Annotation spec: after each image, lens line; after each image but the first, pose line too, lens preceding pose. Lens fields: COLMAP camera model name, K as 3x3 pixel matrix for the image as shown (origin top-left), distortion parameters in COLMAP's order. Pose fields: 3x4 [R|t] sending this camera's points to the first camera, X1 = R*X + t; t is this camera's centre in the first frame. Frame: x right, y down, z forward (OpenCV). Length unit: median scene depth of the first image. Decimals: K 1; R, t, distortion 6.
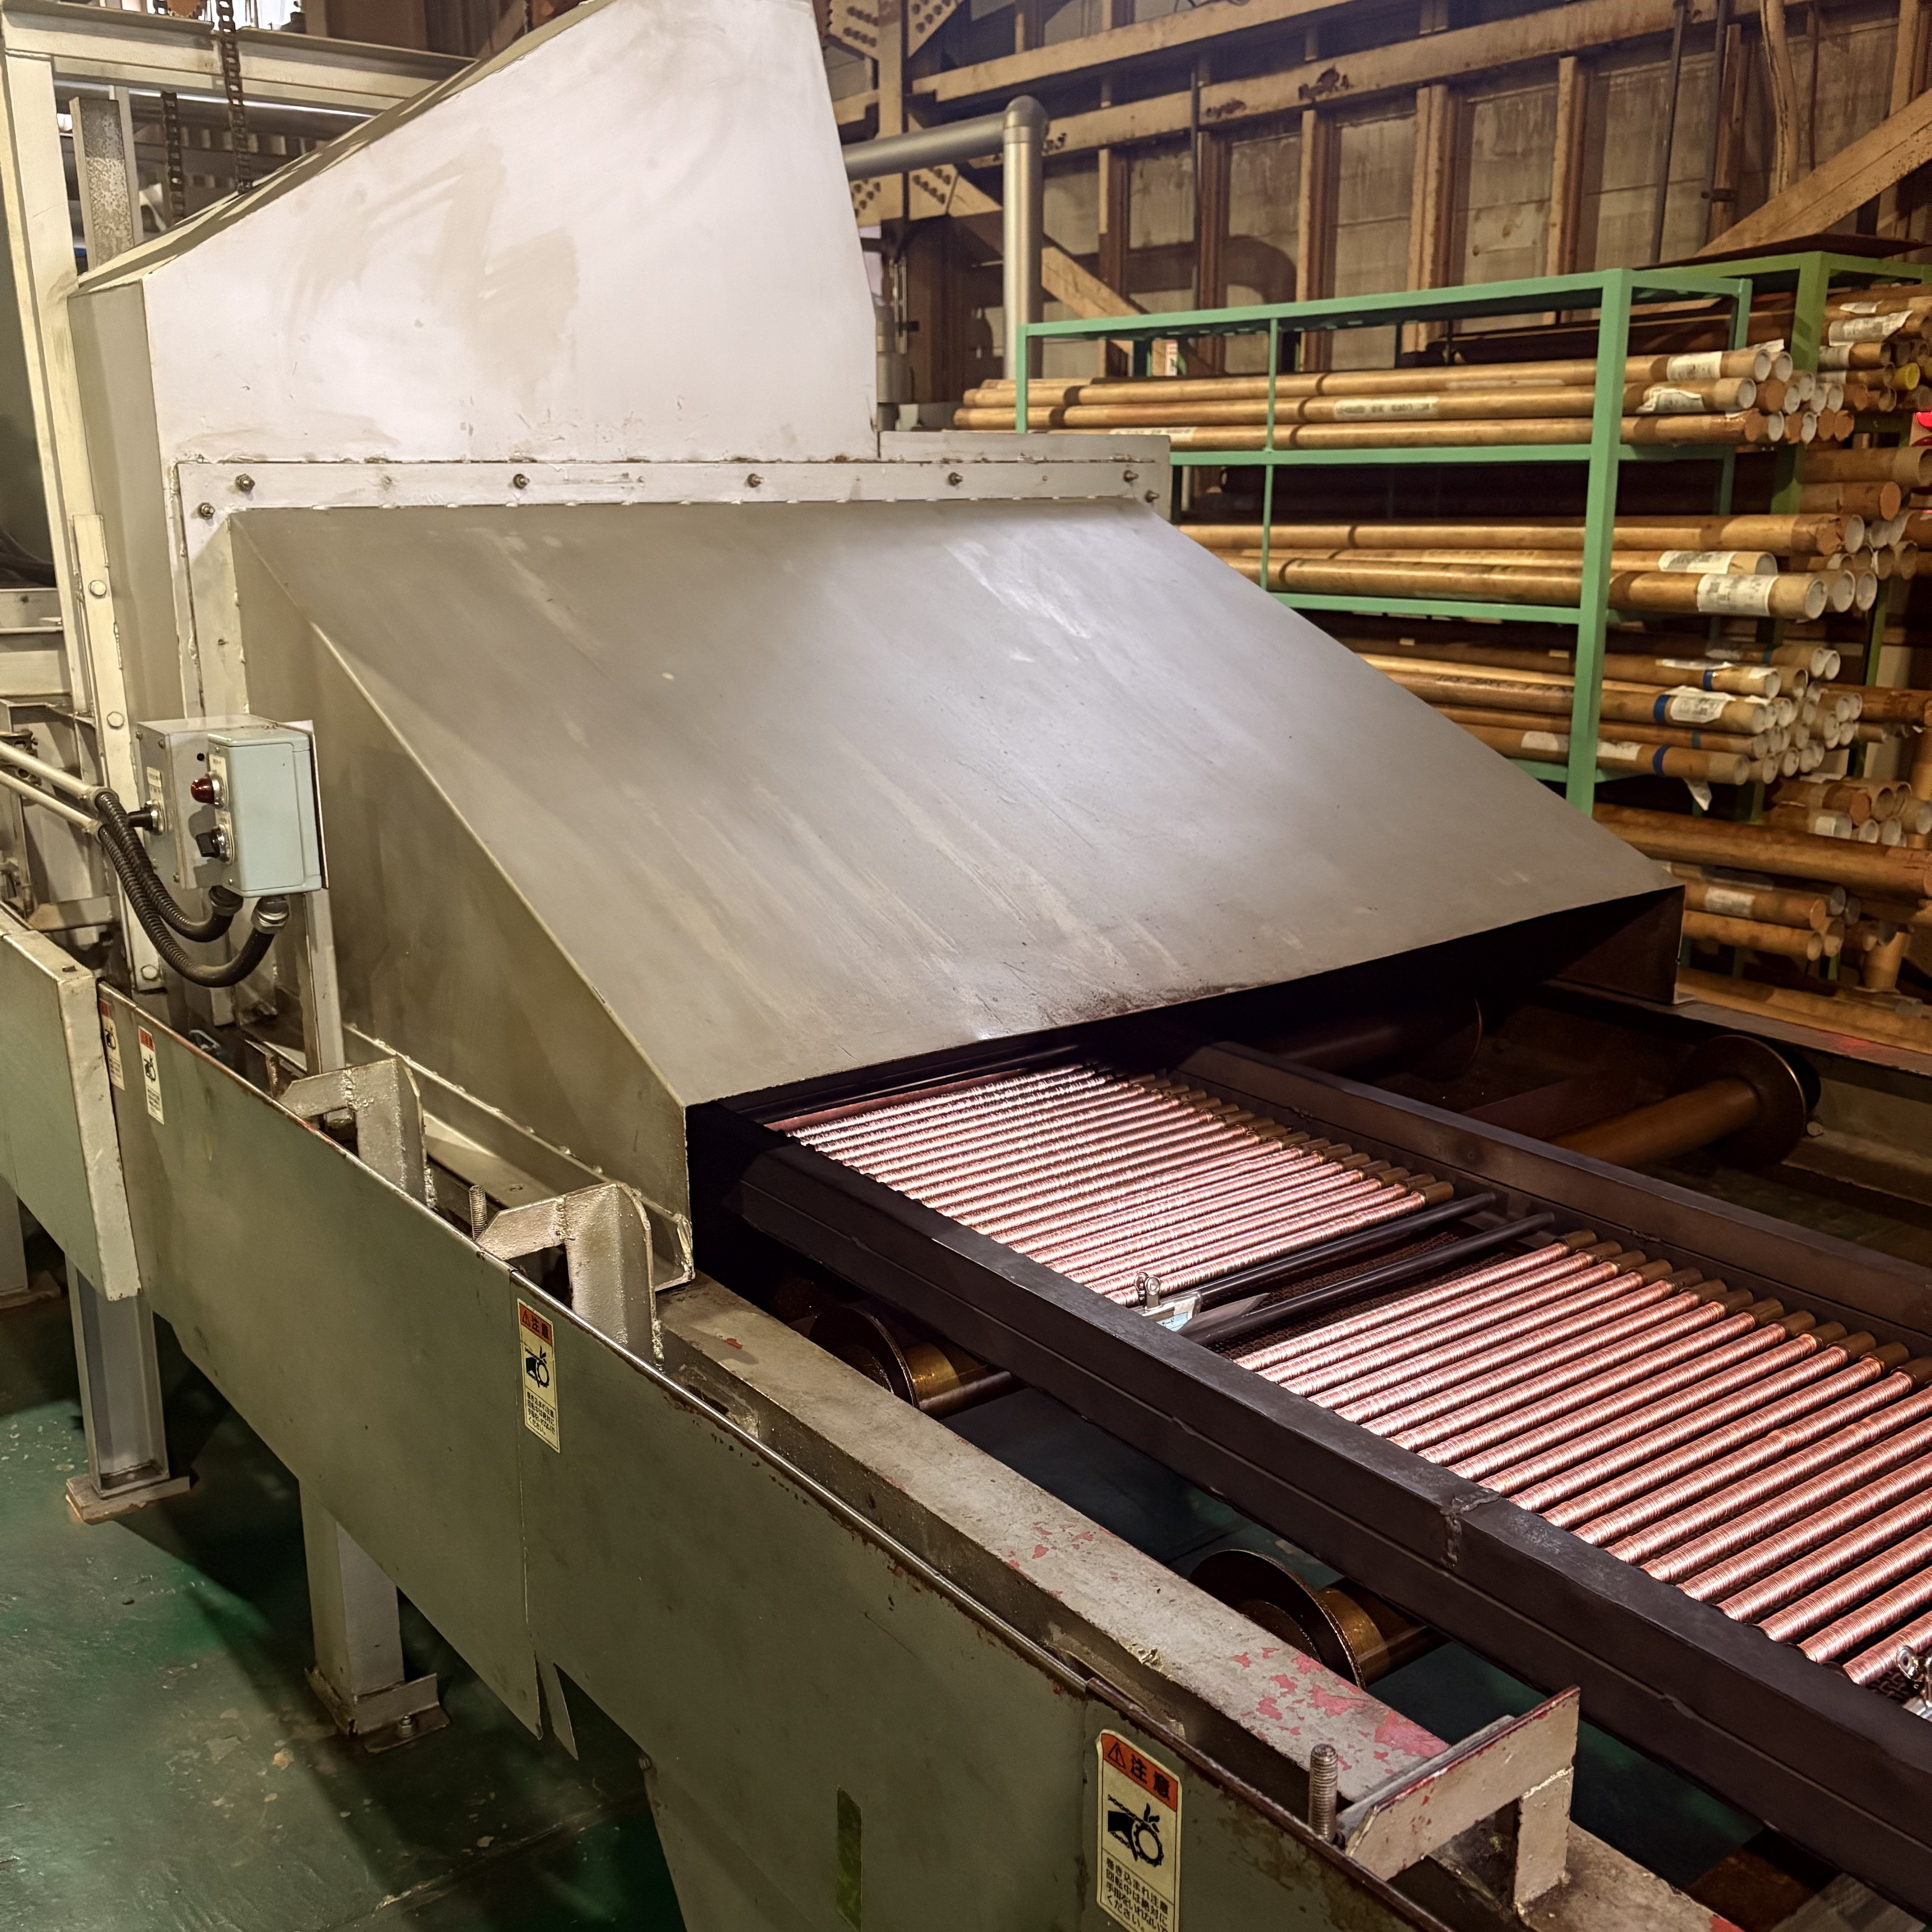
lens RADIAL K [[1944.8, 0, 966.6], [0, 1944.8, 967.8], [0, 0, 1]] dist [-0.006121, 0.000000]
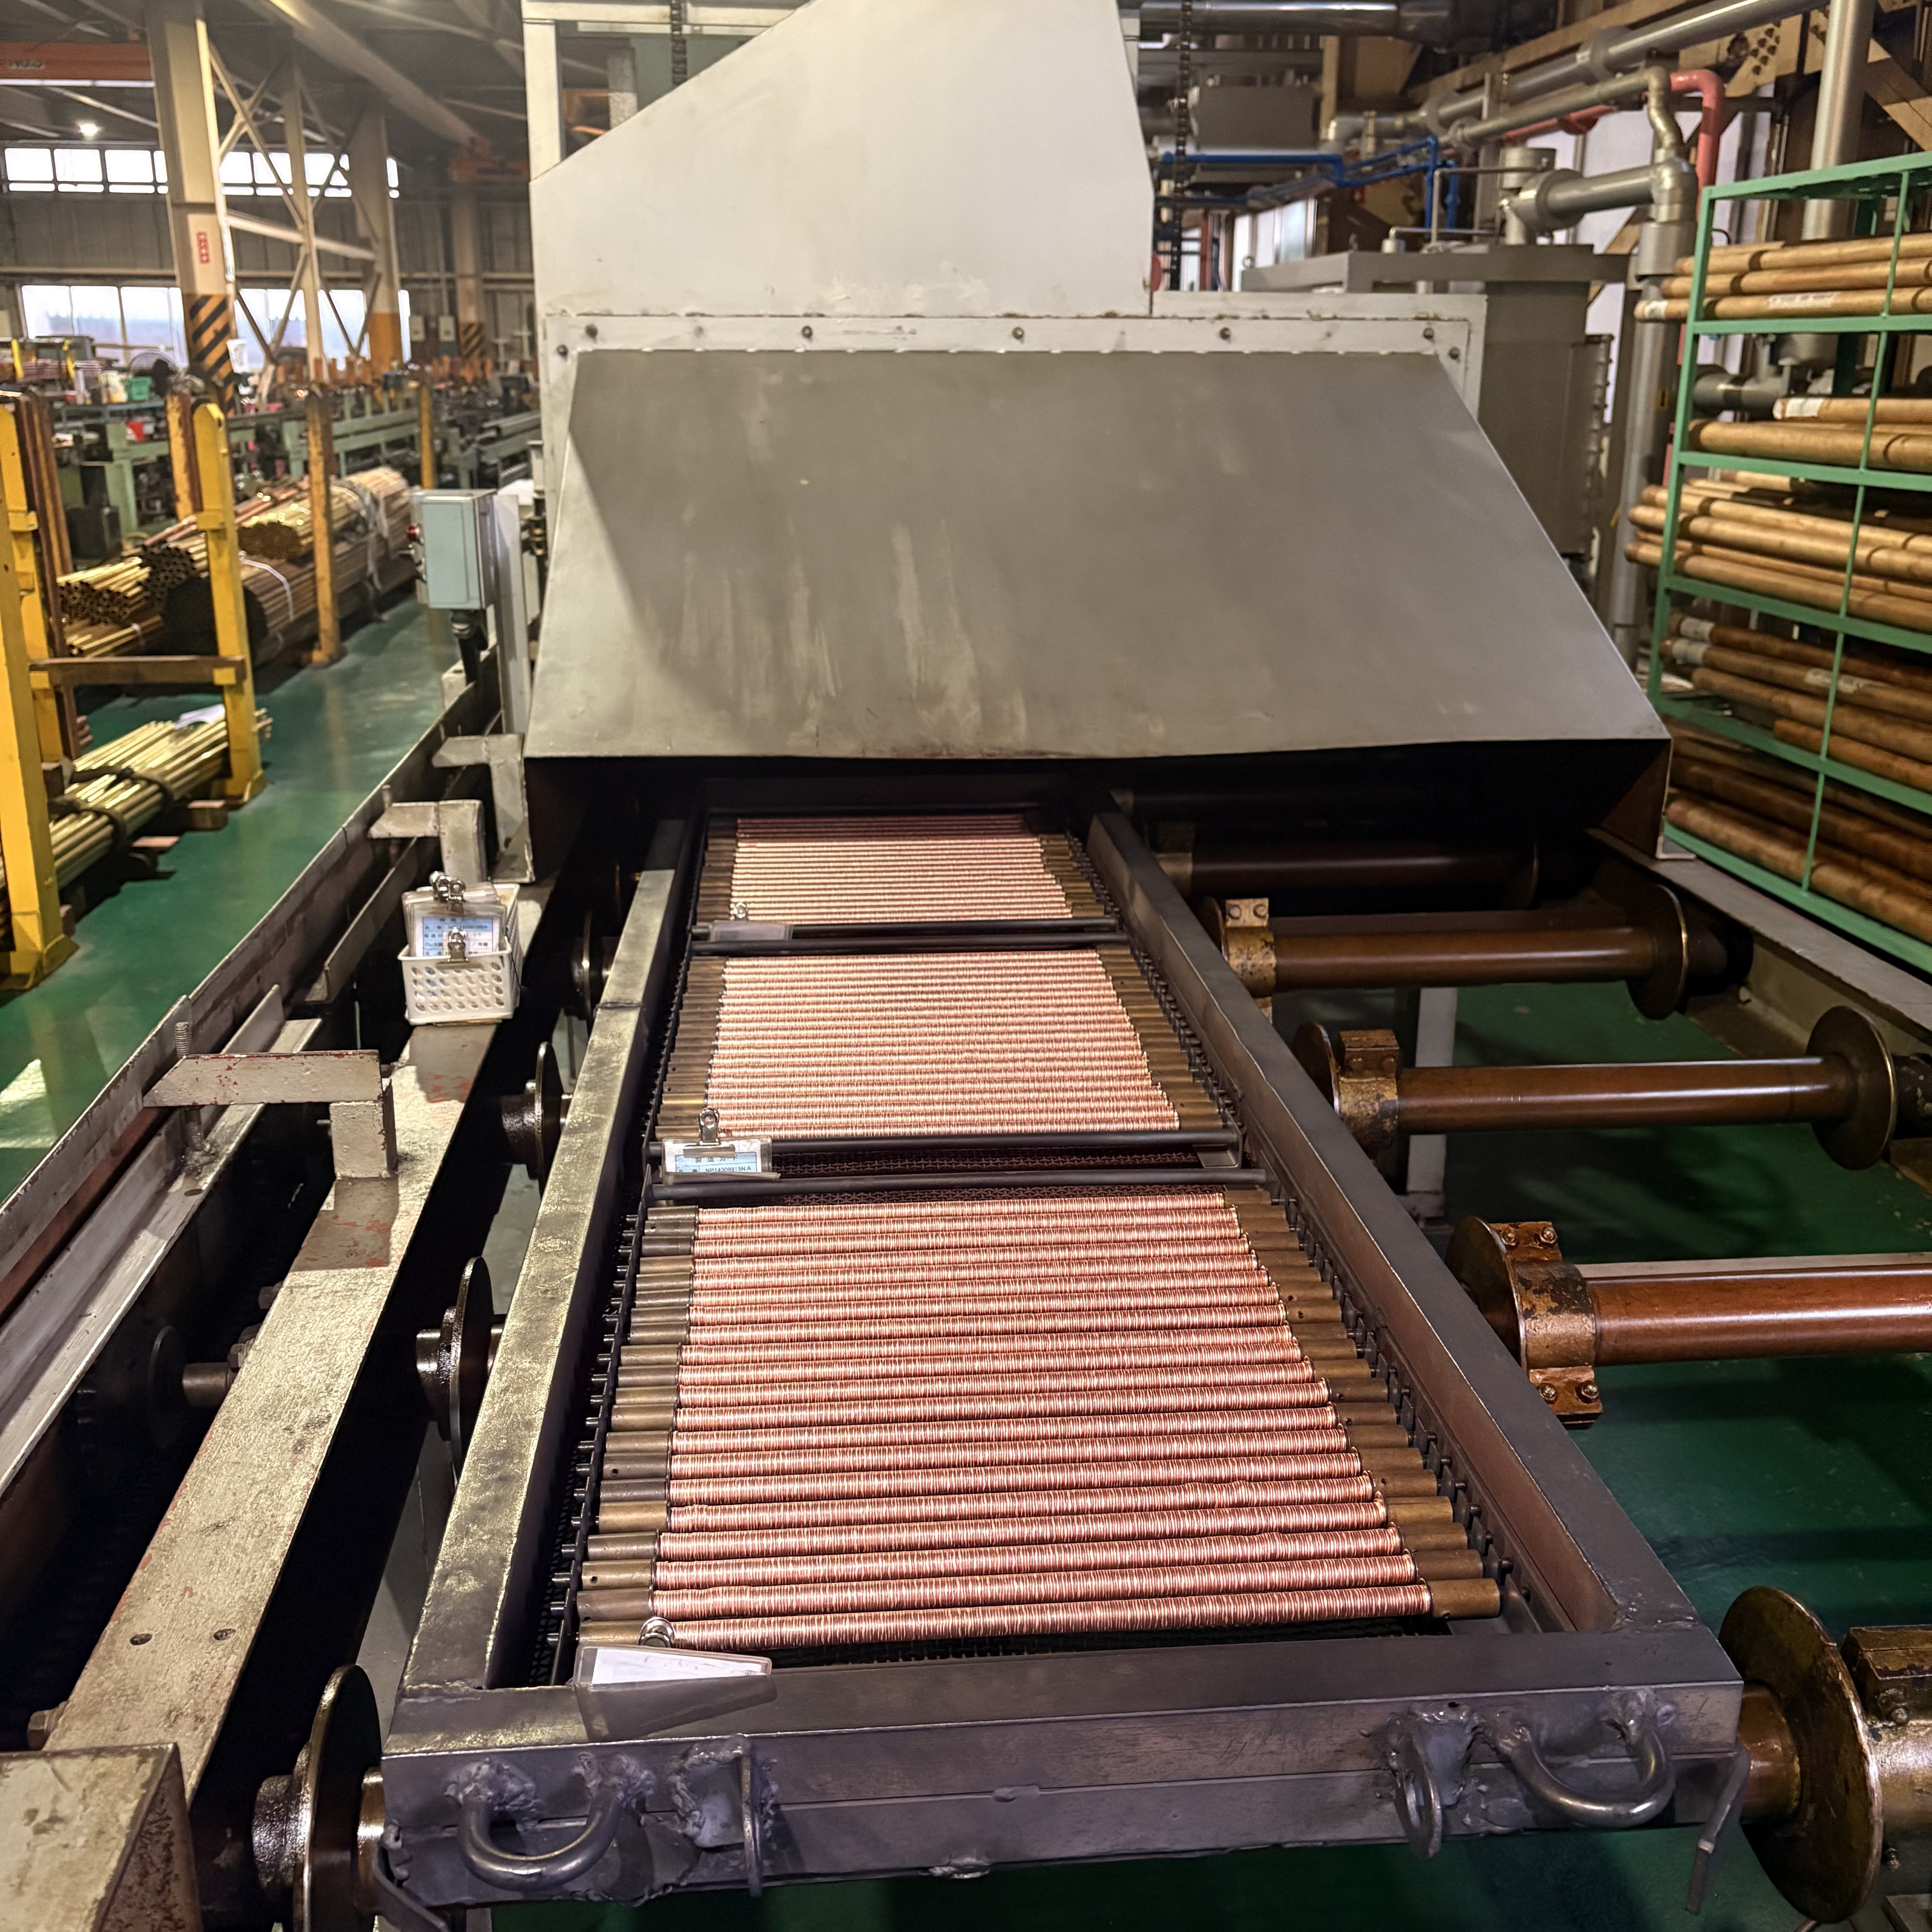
lens RADIAL K [[1944.8, 0, 960.1], [0, 1944.8, 968.6], [0, 0, 1]] dist [-0.006121, 0.000000]
pose [[0.848589, 0.164054, -0.502975, 0.518040], [-0.136364, 0.986408, 0.091669, 0.029278], [0.511177, -0.009202, 0.859426, -0.046496]]
